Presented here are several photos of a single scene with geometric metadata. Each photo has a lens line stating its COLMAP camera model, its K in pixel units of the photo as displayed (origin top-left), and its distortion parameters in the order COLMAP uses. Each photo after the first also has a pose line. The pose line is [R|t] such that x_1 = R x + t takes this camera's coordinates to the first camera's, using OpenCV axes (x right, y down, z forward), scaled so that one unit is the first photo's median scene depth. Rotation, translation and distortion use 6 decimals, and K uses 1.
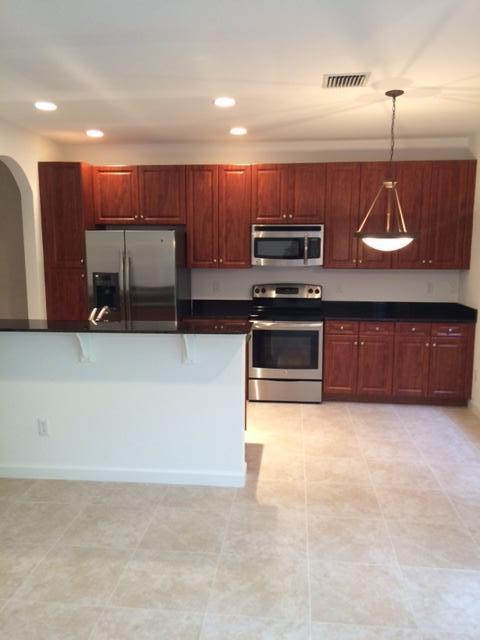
lens RADIAL K [[536.7, 0, 240.0], [0, 536.7, 320.0], [0, 0, 1]] dist [0.101488, -0.151628]
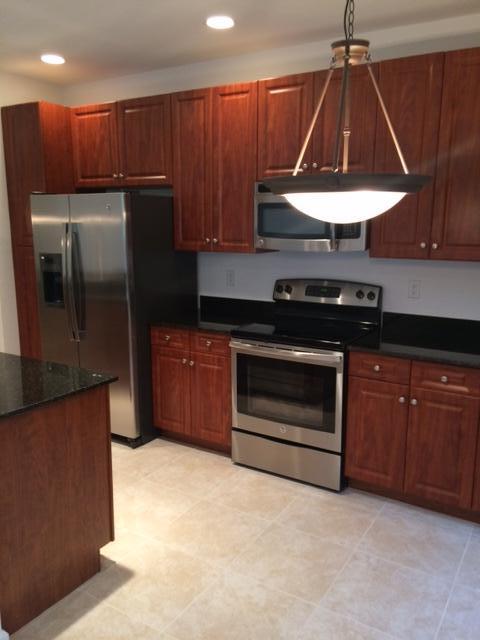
lens RADIAL K [[536.7, 0, 240.0], [0, 536.7, 320.0], [0, 0, 1]] dist [0.101488, -0.151628]
pose [[0.900517, 0.081490, -0.427117, 0.282433], [-0.064982, 0.996472, 0.053113, -0.051600], [0.429938, -0.020074, 0.902635, 0.432764]]
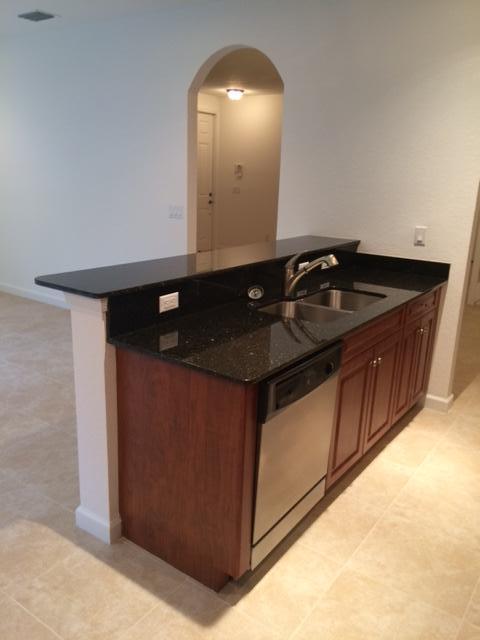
lens RADIAL K [[536.7, 0, 240.0], [0, 536.7, 320.0], [0, 0, 1]] dist [0.101488, -0.151628]
pose [[-0.491136, 0.219301, -0.843025, 0.268099], [-0.162019, 0.927905, 0.335772, -0.112766], [0.855882, 0.301496, -0.420197, 0.894968]]
